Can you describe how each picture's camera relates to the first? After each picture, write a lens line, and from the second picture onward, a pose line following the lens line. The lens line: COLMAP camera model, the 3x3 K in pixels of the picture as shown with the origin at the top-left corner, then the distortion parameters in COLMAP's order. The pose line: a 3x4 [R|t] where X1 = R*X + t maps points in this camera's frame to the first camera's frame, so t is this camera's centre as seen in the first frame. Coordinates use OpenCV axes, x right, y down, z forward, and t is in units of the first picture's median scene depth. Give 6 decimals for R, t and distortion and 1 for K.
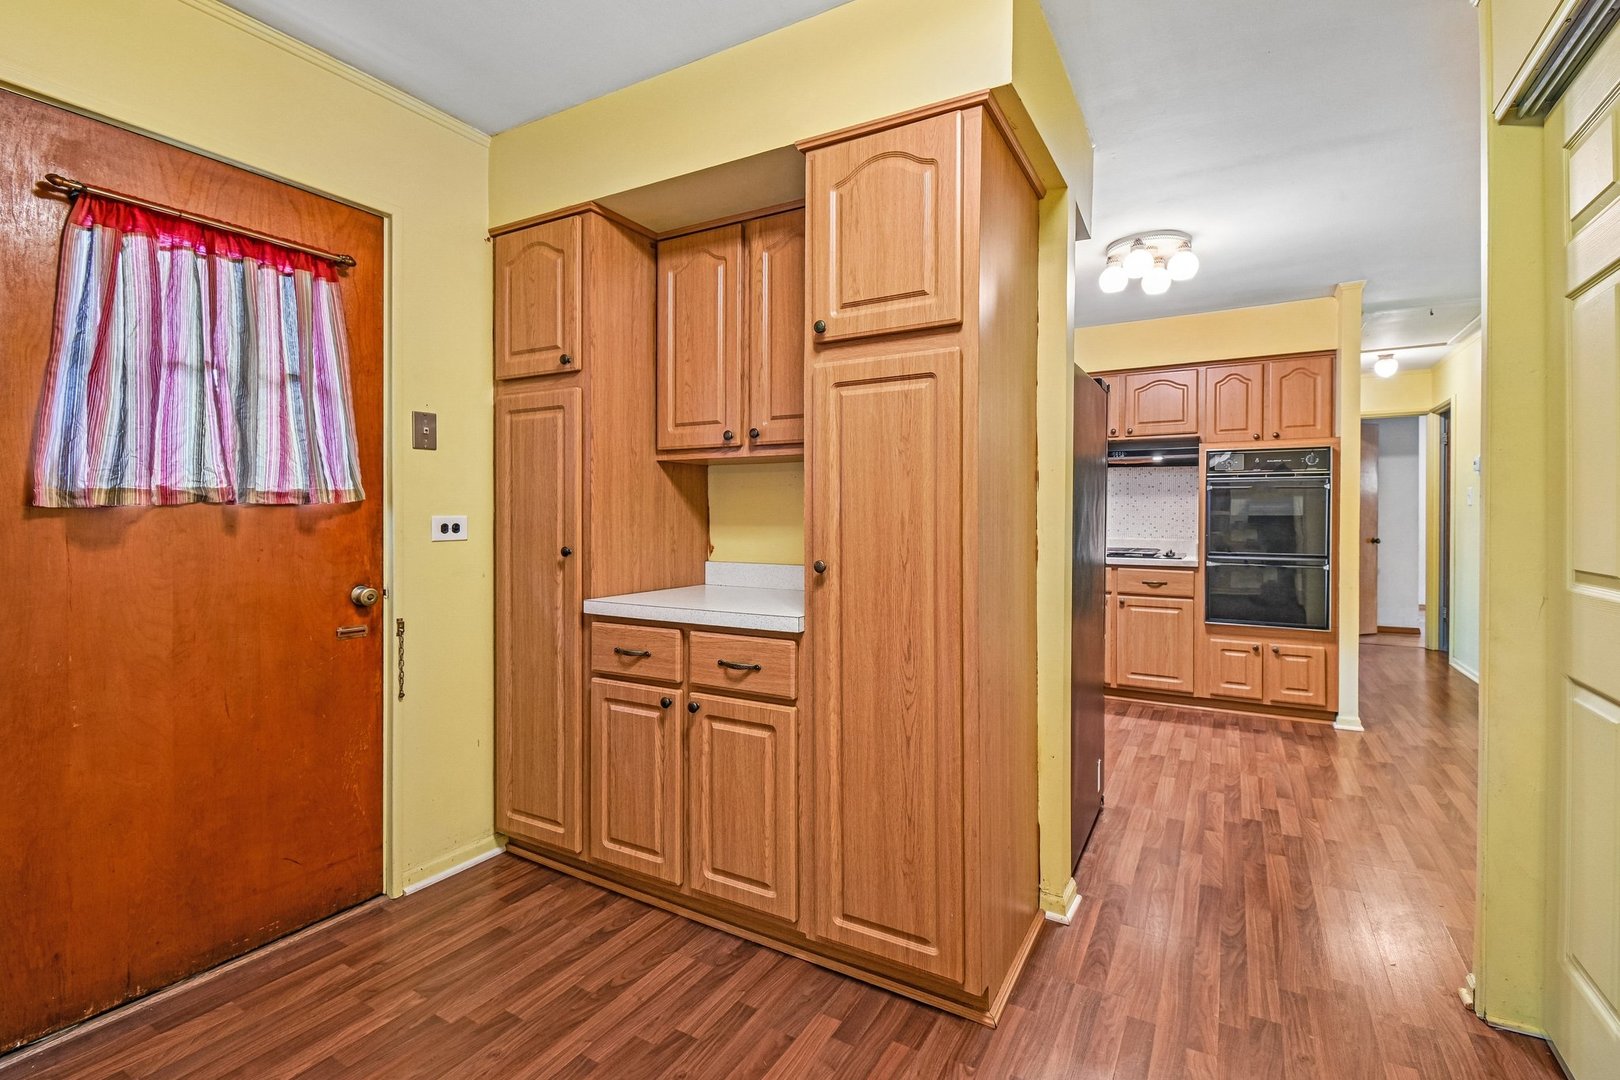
lens RADIAL K [[740.3, 0, 810.2], [0, 740.3, 533.3], [0, 0, 1]] dist [-0.001975, -0.000432]
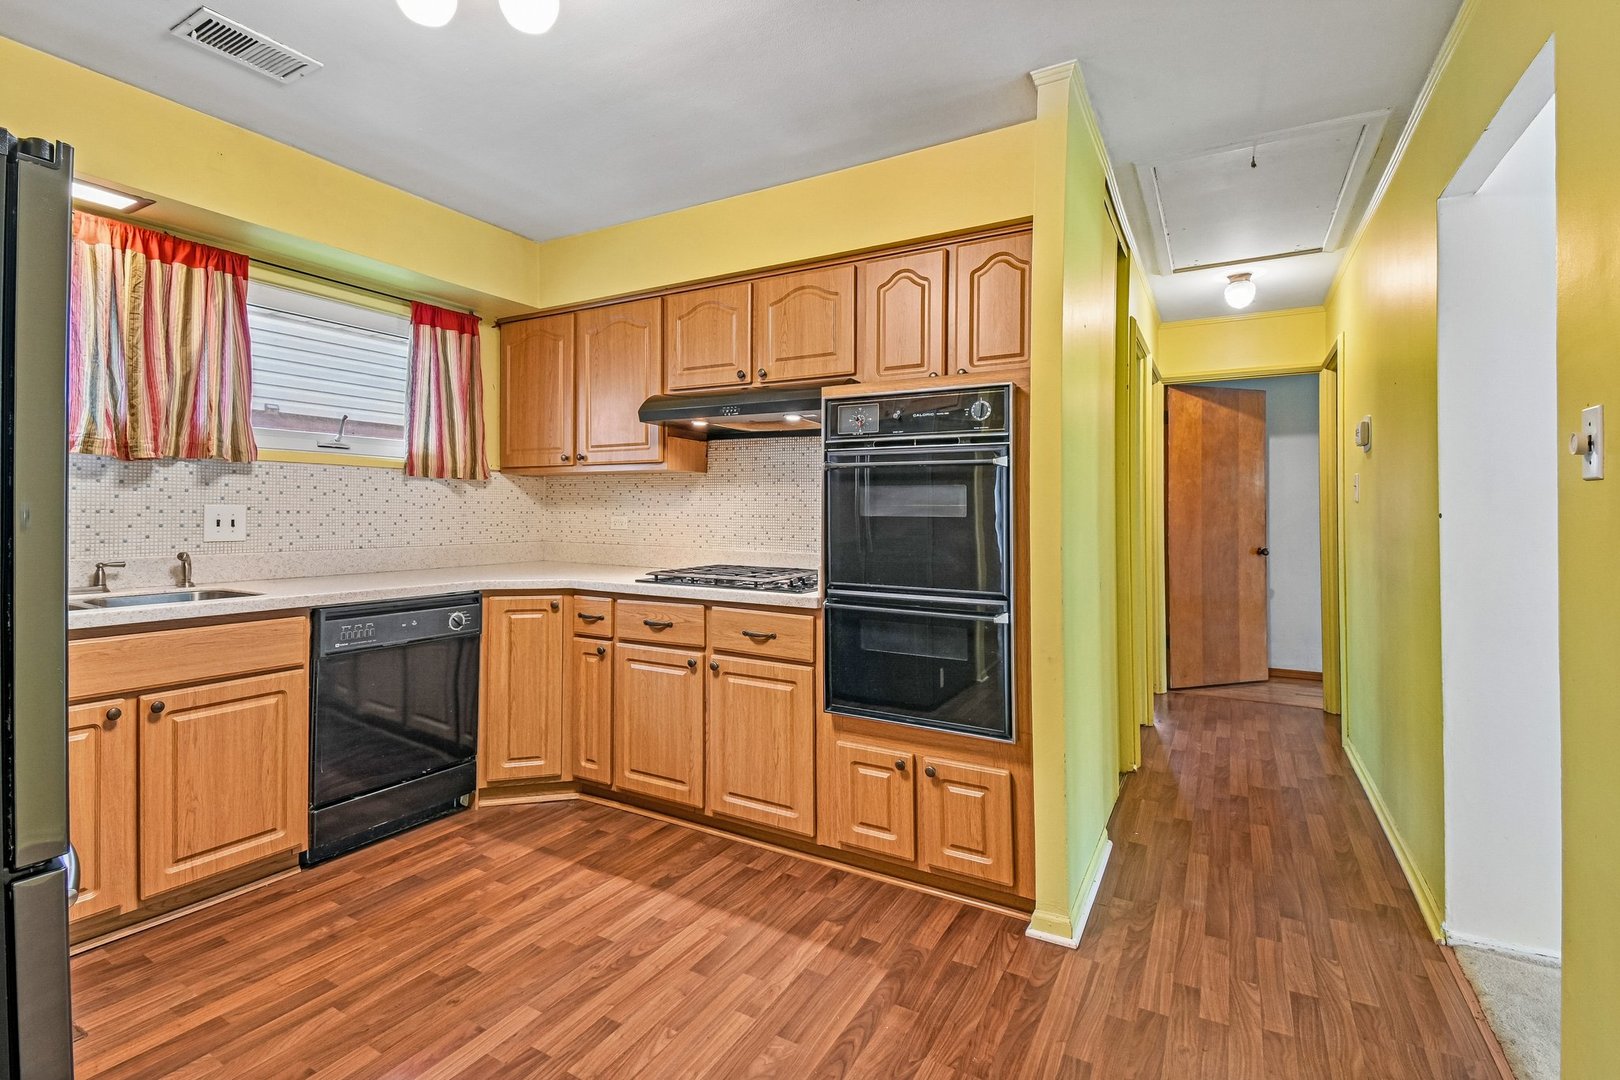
lens RADIAL K [[740.3, 0, 800.0], [0, 740.3, 507.3], [0, 0, 1]] dist [-0.001975, -0.000432]
pose [[0.999962, -0.000759, -0.008739, 0.521659], [0.000475, 0.999472, -0.032493, -0.012381], [0.008759, 0.032487, 0.999434, 0.449337]]
